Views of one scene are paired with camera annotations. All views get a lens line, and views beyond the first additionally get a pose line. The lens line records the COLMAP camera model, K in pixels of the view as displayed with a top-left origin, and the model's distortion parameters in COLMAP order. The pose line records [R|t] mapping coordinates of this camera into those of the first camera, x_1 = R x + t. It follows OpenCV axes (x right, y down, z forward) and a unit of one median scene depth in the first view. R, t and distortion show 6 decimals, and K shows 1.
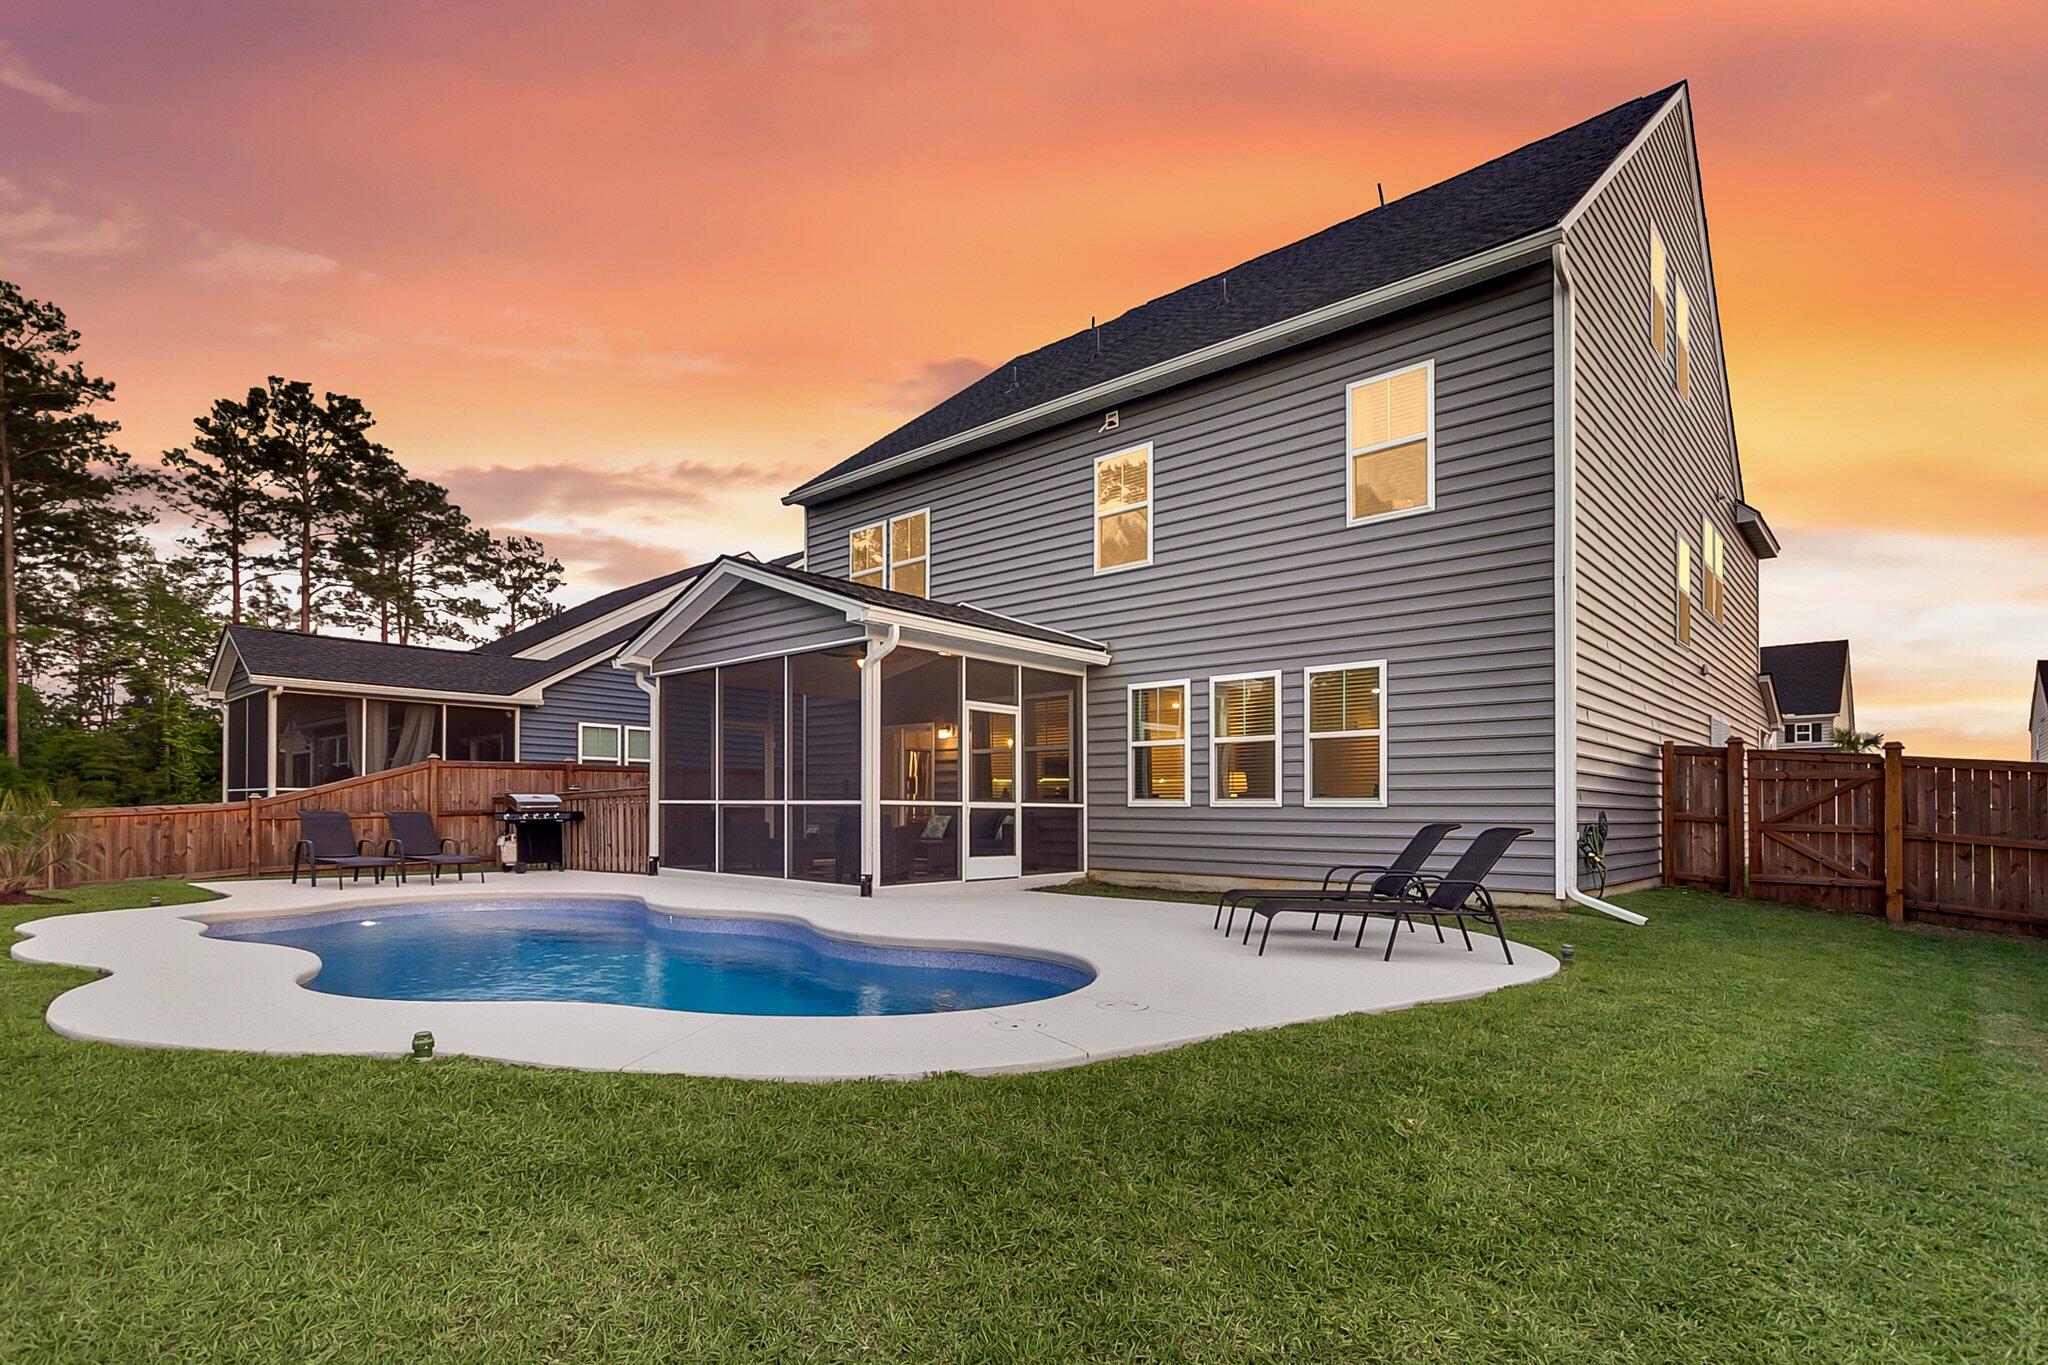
lens RADIAL K [[1019.7, 0, 993.7], [0, 1019.7, 803.2], [0, 0, 1]] dist [0.002895, -0.000394]
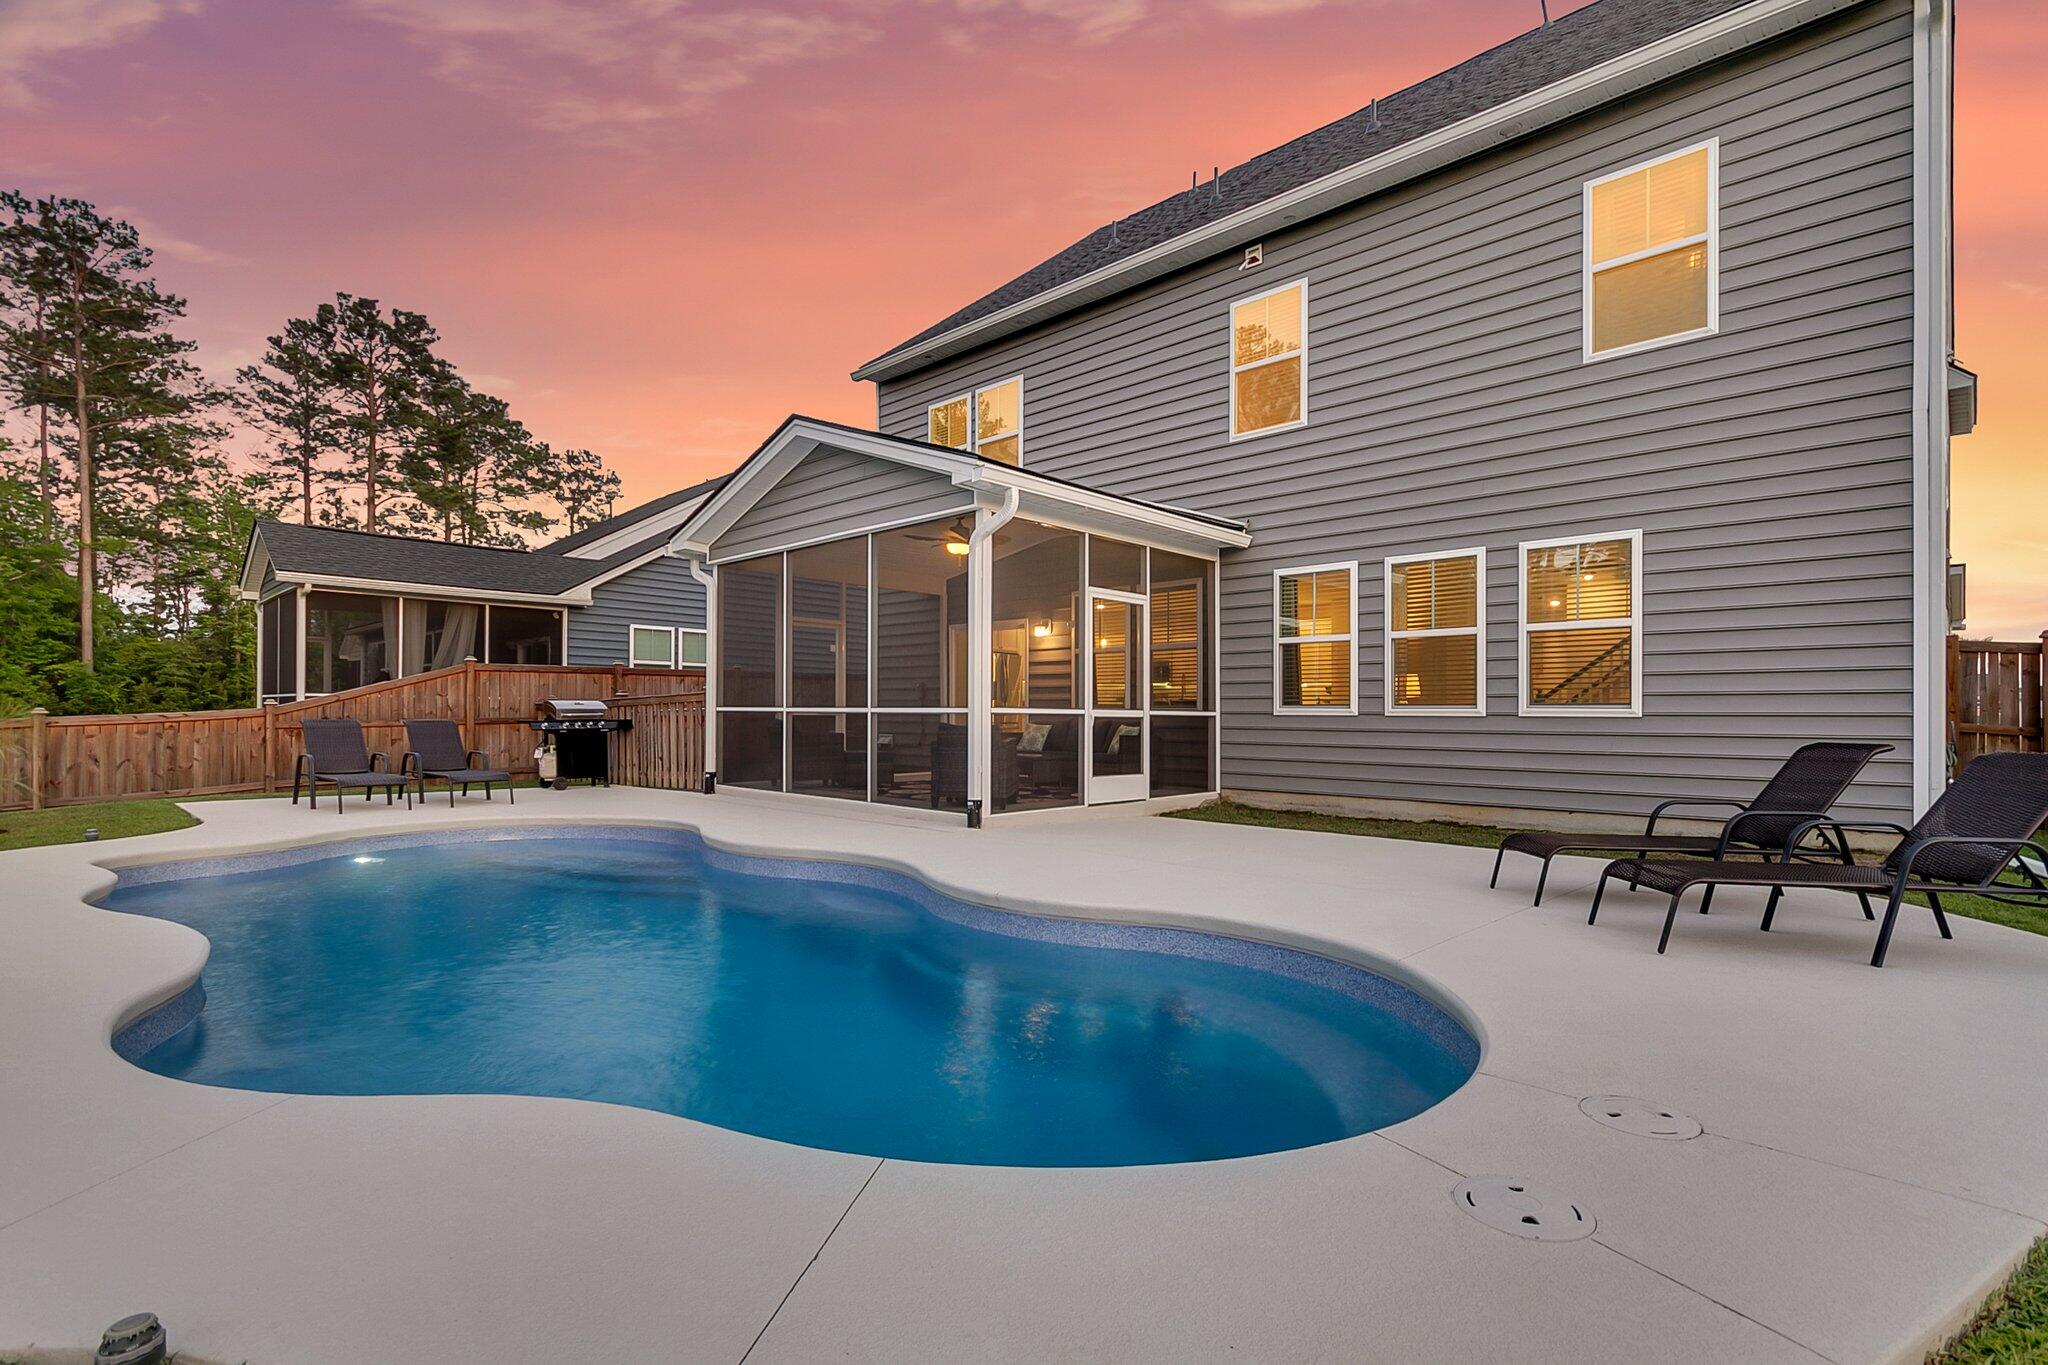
lens RADIAL K [[961.2, 0, 1009.1], [0, 961.2, 698.4], [0, 0, 1]] dist [-0.000014, 0.000956]
pose [[0.999861, 0.000276, -0.016643, -0.060254], [-0.000454, 0.999942, -0.010725, -0.001580], [0.016639, 0.010731, 0.999804, 0.170875]]
